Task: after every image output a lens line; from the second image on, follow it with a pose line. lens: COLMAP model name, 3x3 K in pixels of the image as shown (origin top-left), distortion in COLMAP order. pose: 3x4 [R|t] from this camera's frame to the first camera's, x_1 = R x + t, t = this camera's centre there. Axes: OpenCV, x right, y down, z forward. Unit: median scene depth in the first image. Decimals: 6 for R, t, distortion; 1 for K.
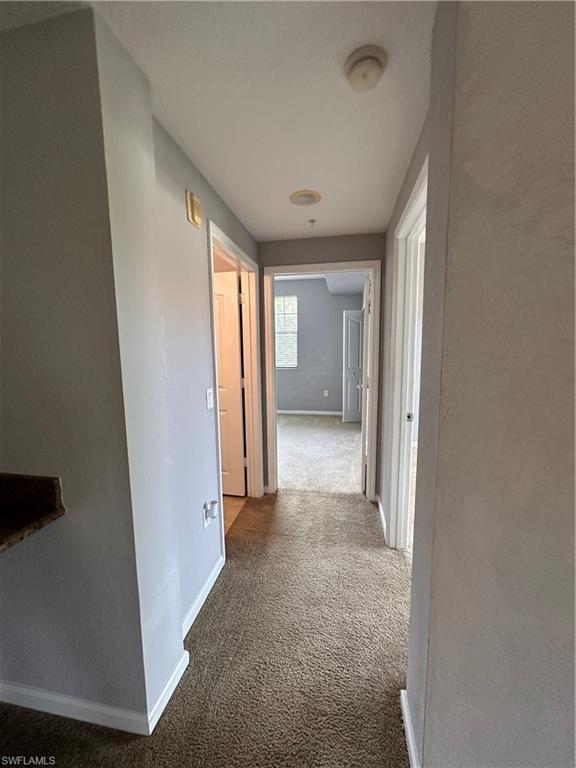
lens RADIAL K [[306.3, 0, 284.9], [0, 306.3, 382.4], [0, 0, 1]] dist [-0.000526, -0.000025]
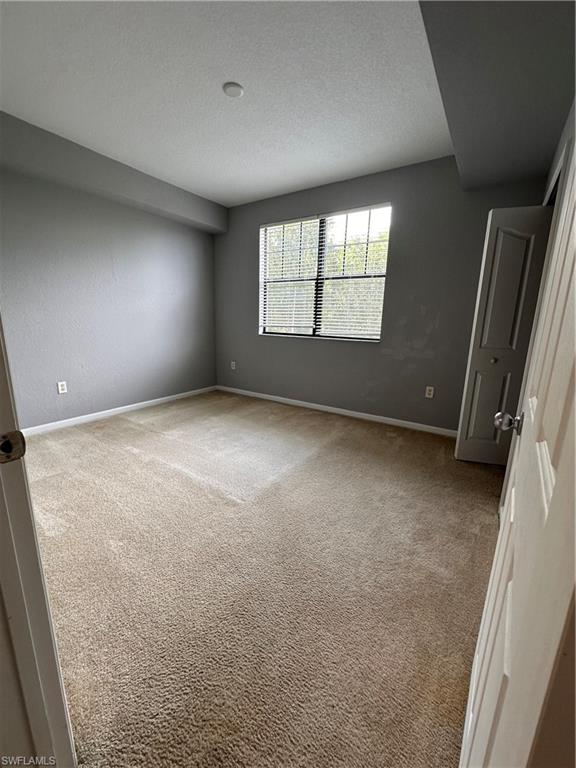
lens RADIAL K [[306.3, 0, 284.9], [0, 306.3, 382.4], [0, 0, 1]] dist [-0.000526, -0.000025]
pose [[0.921349, 0.115533, -0.371172, 0.107518], [-0.081255, 0.990960, 0.106753, -0.019329], [0.380150, -0.068197, 0.922407, 0.452691]]
